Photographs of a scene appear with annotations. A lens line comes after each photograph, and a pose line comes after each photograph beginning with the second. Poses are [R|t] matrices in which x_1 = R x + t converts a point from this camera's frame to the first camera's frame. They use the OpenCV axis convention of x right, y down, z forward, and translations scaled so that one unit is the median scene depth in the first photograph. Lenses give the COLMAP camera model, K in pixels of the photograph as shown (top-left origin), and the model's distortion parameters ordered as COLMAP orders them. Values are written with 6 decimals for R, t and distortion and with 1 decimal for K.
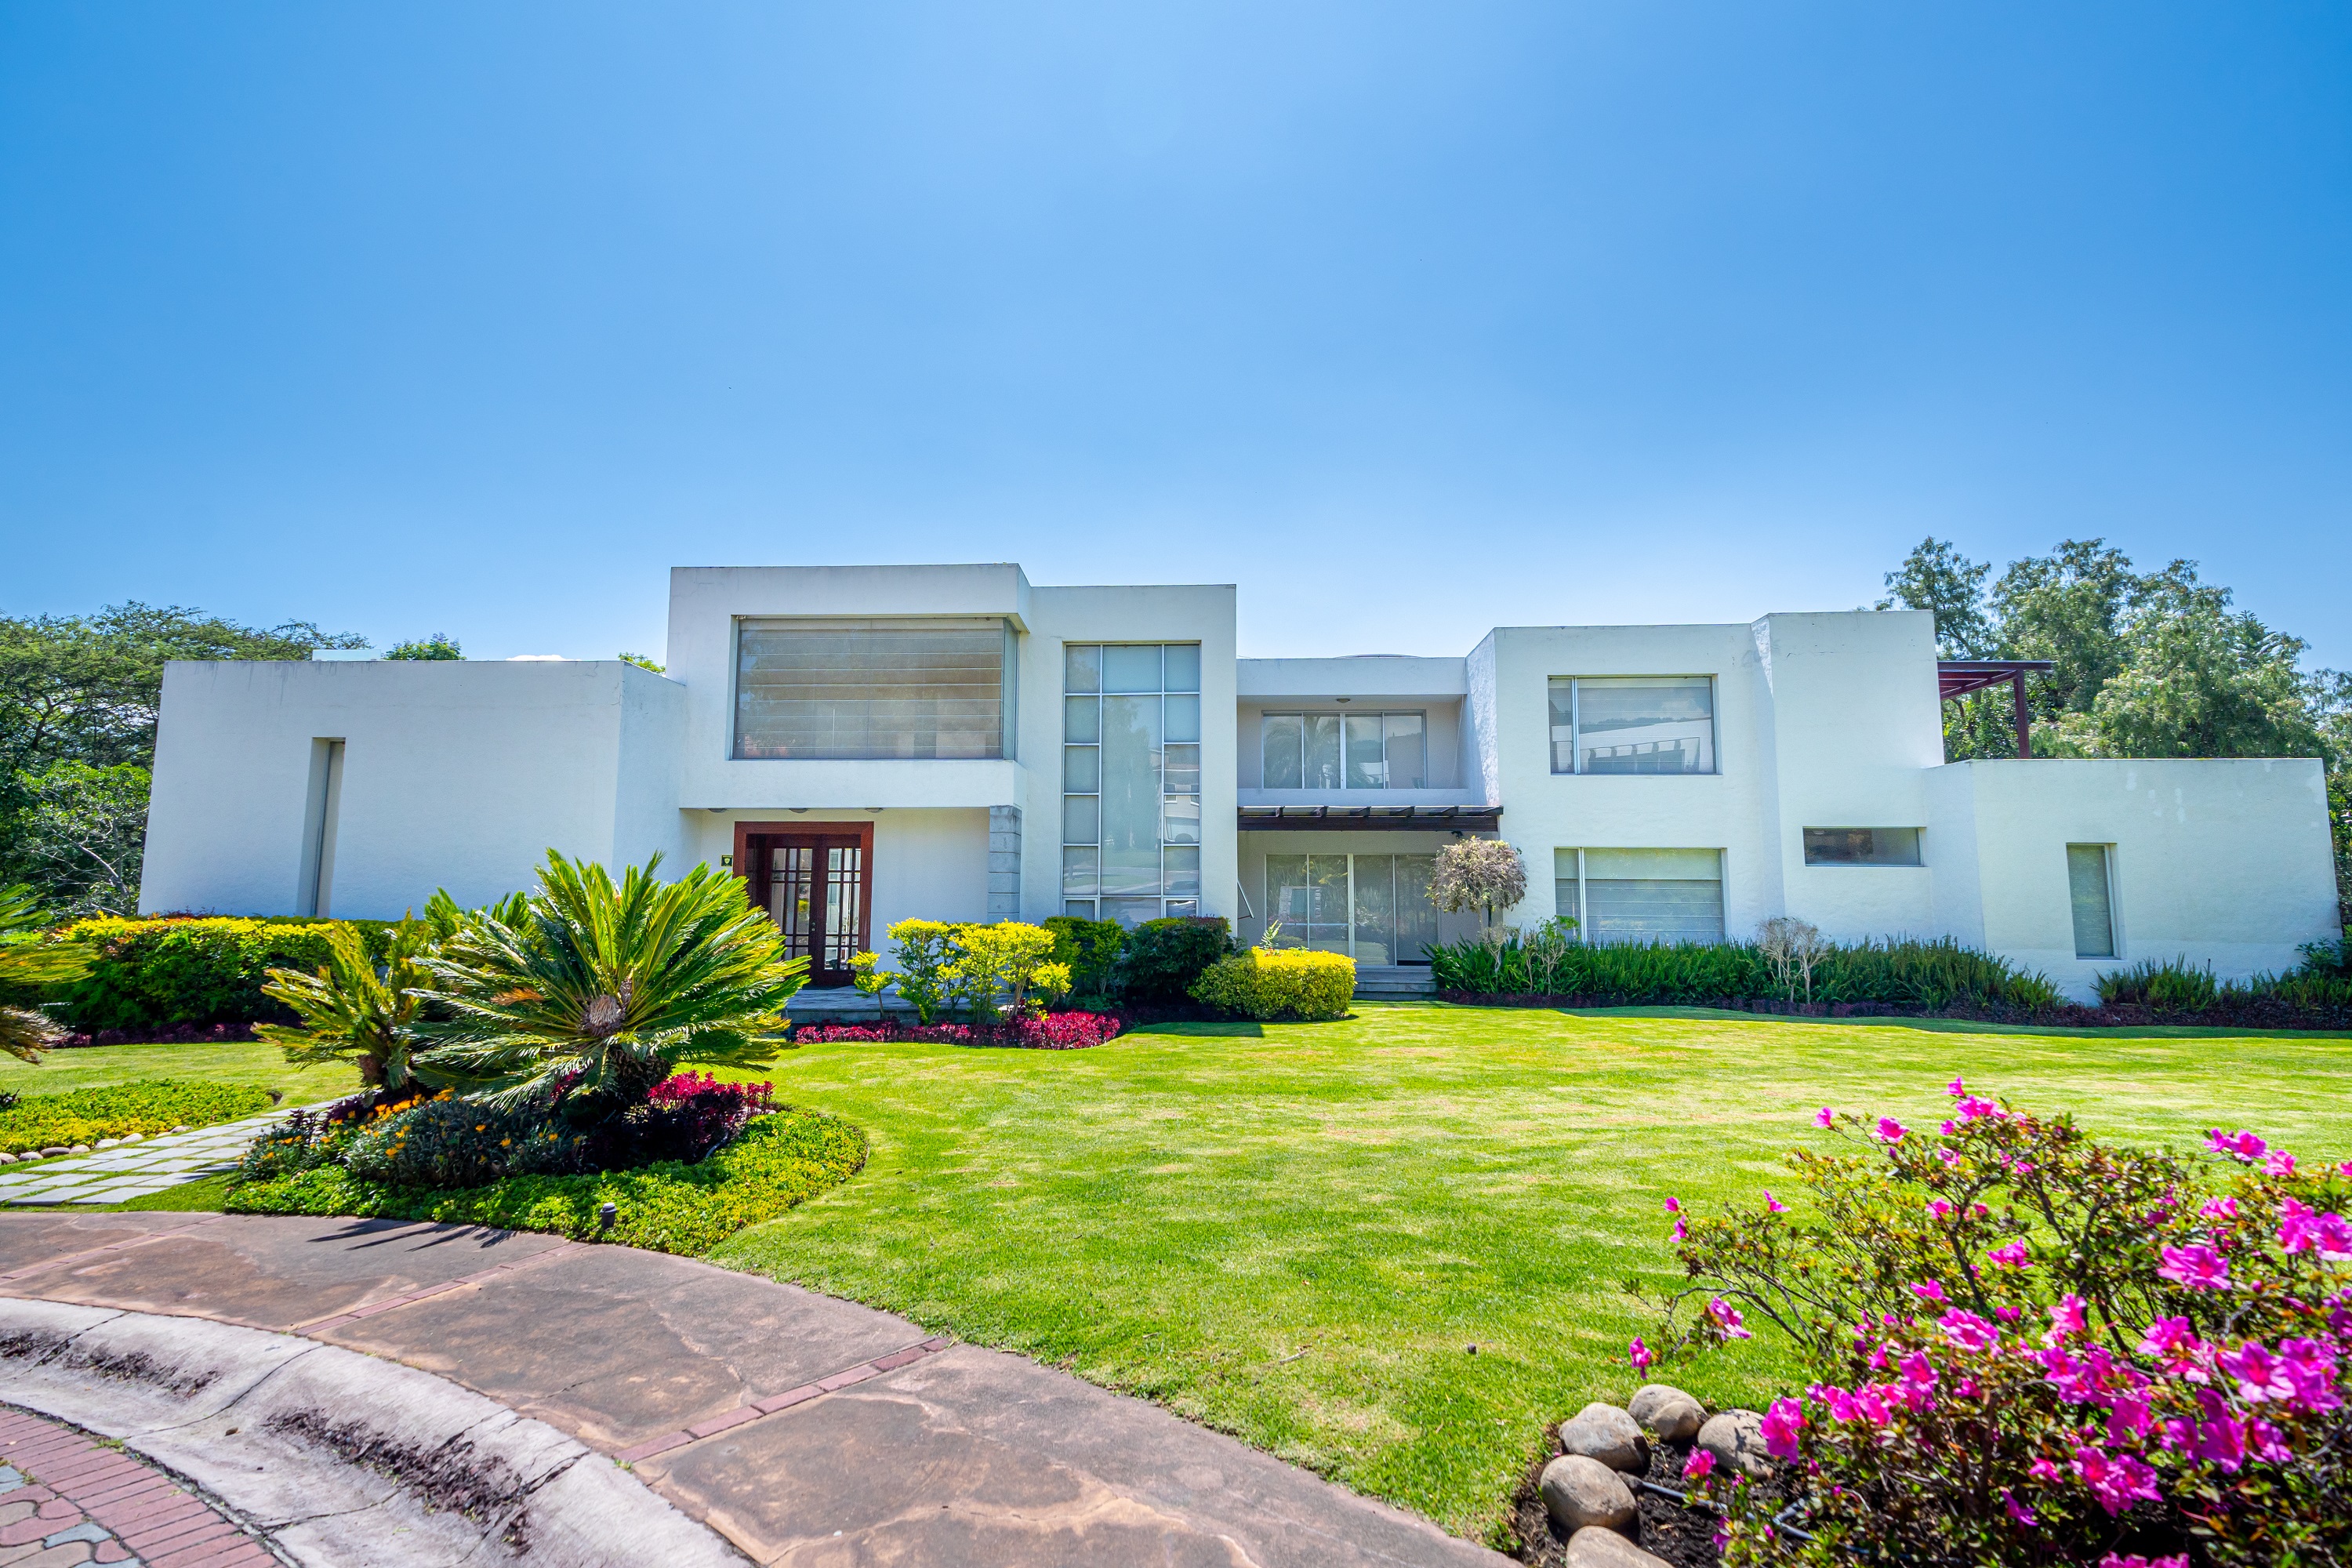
lens RADIAL K [[1142.4, 0, 1166.0], [0, 1142.4, 775.3], [0, 0, 1]] dist [0.037295, -0.000989]
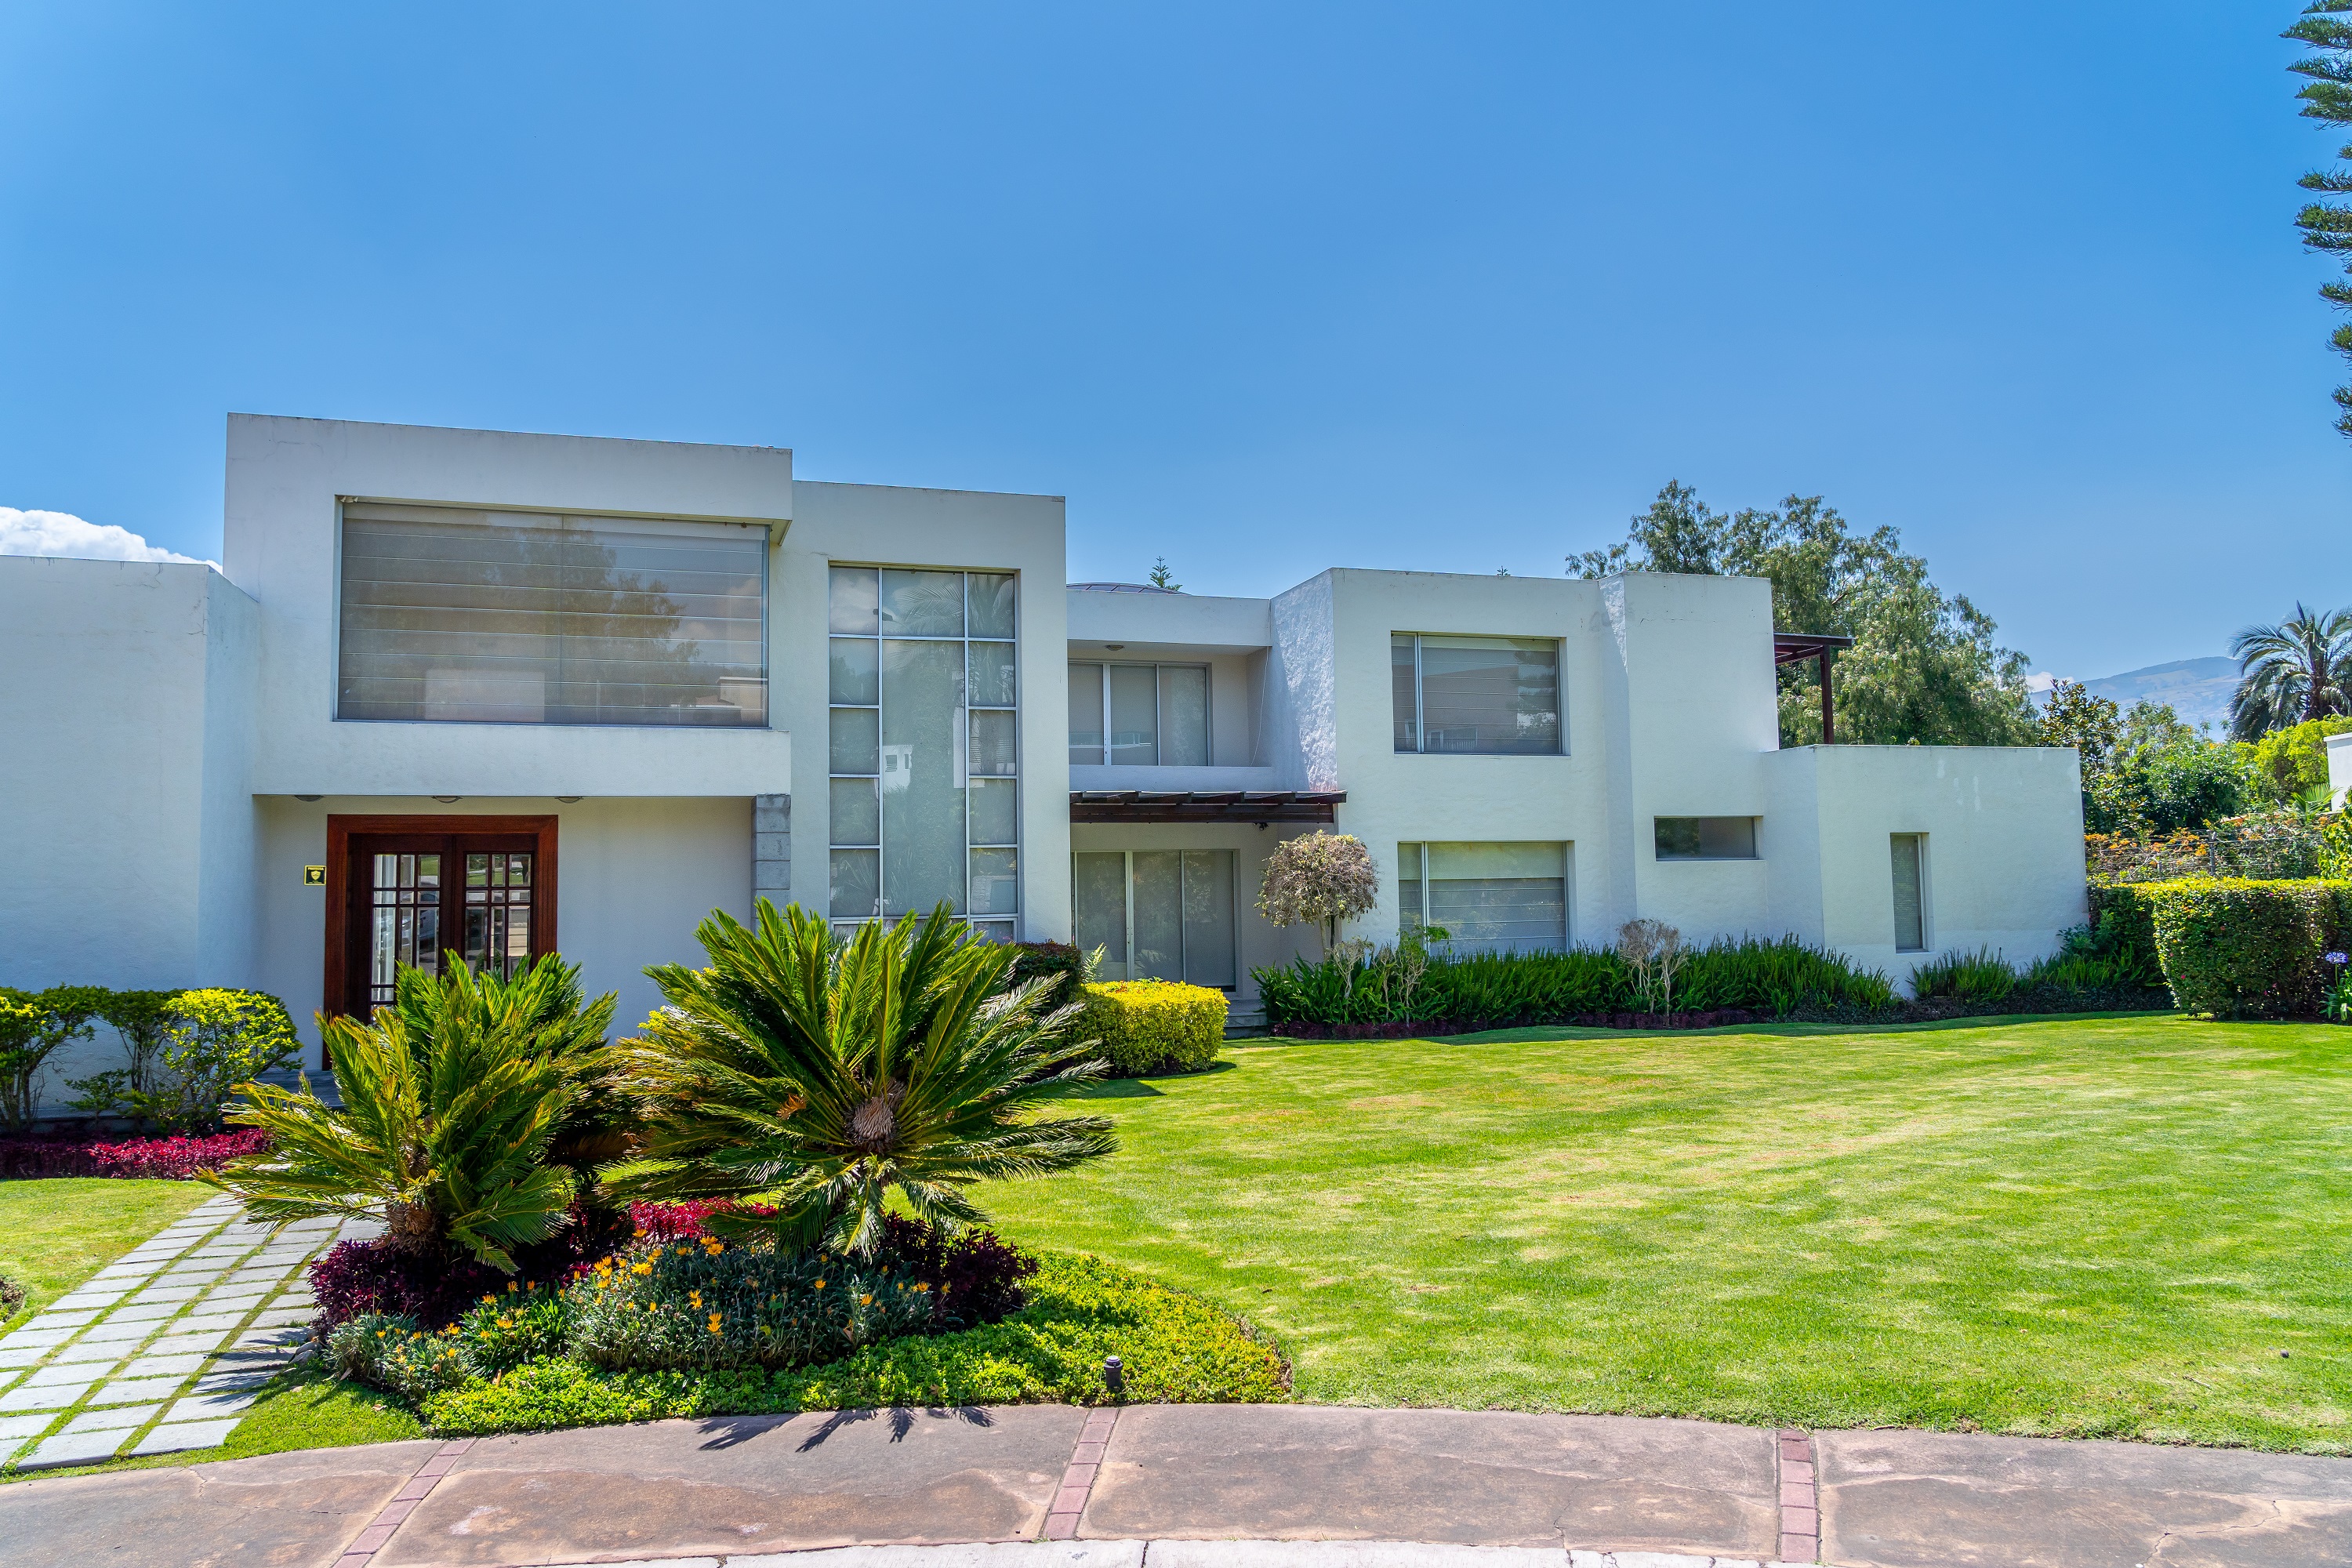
lens RADIAL K [[1601.6, 0, 1187.9], [0, 1601.6, 786.0], [0, 0, 1]] dist [-0.004082, -0.006244]
pose [[0.929129, 0.003528, 0.369738, -0.248057], [-0.018081, 0.999192, 0.035902, -0.017281], [-0.369313, -0.040042, 0.928442, -0.004003]]
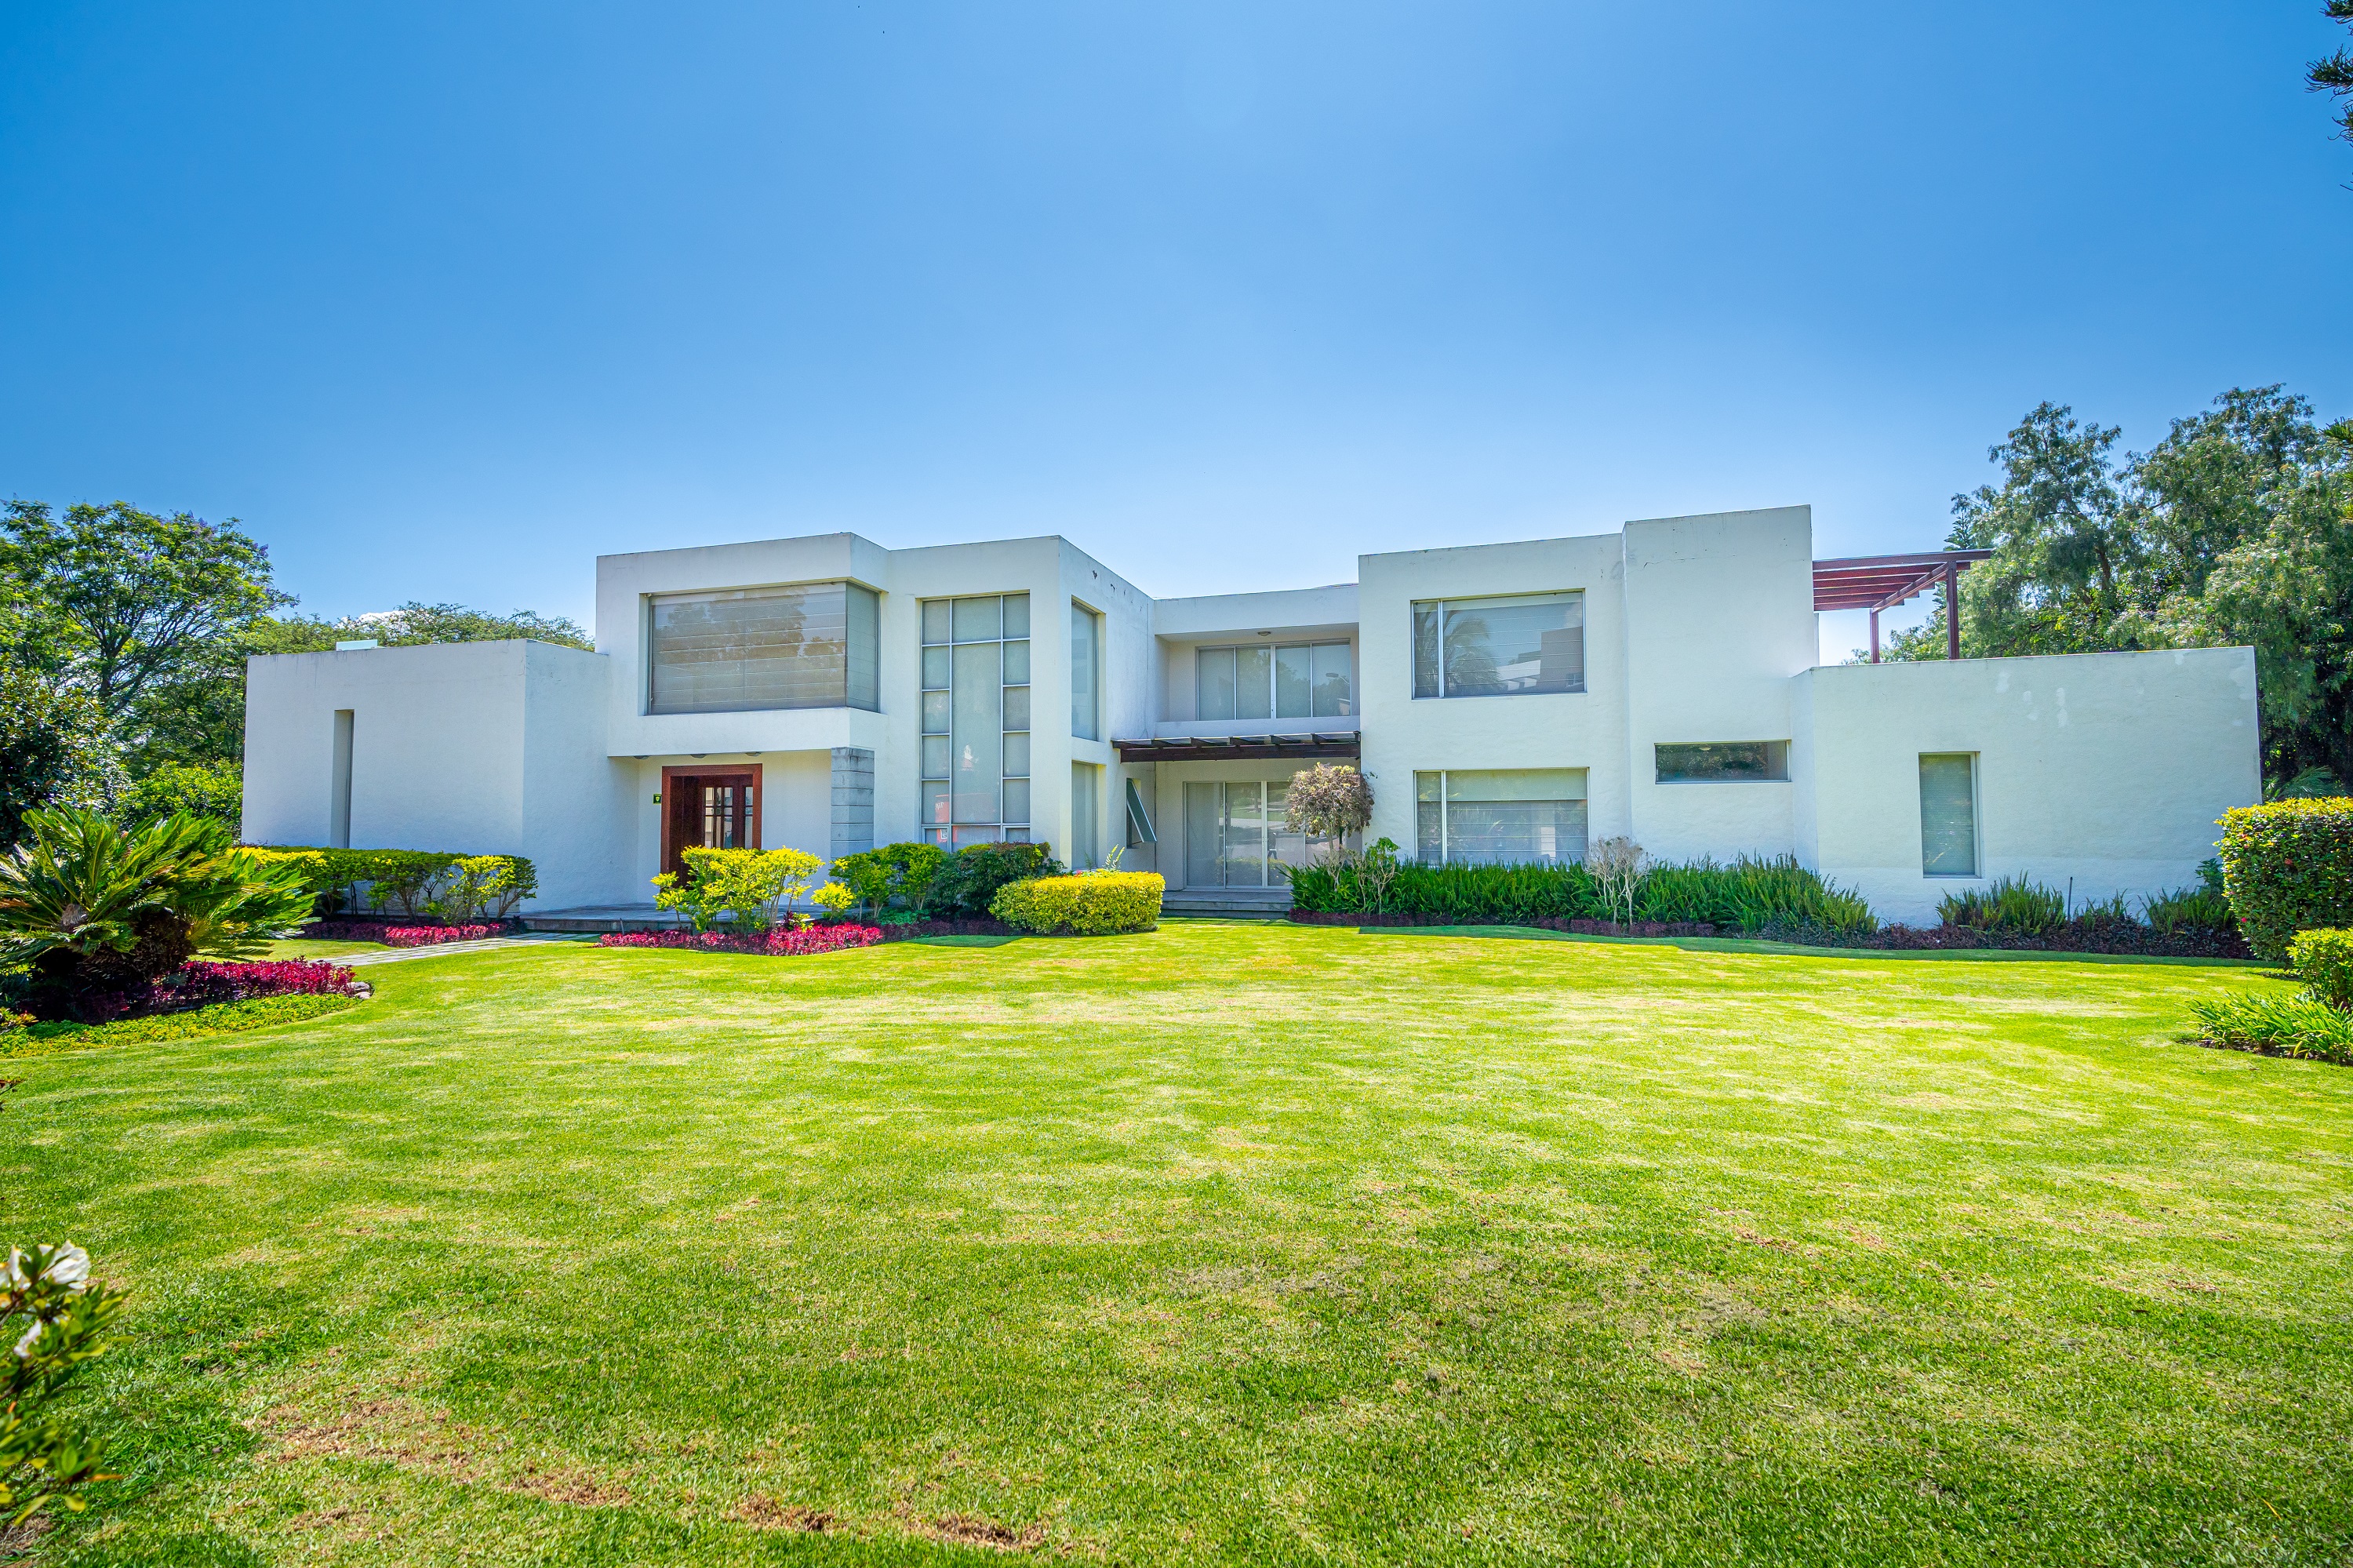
lens RADIAL K [[1097.6, 0, 1176.5], [0, 1097.6, 784.0], [0, 0, 1]] dist [0.047006, -0.026360]
pose [[0.968774, -0.020207, -0.247121, 0.418478], [0.037990, 0.997002, 0.067404, 0.000802], [0.245018, -0.074687, 0.966638, 0.006511]]
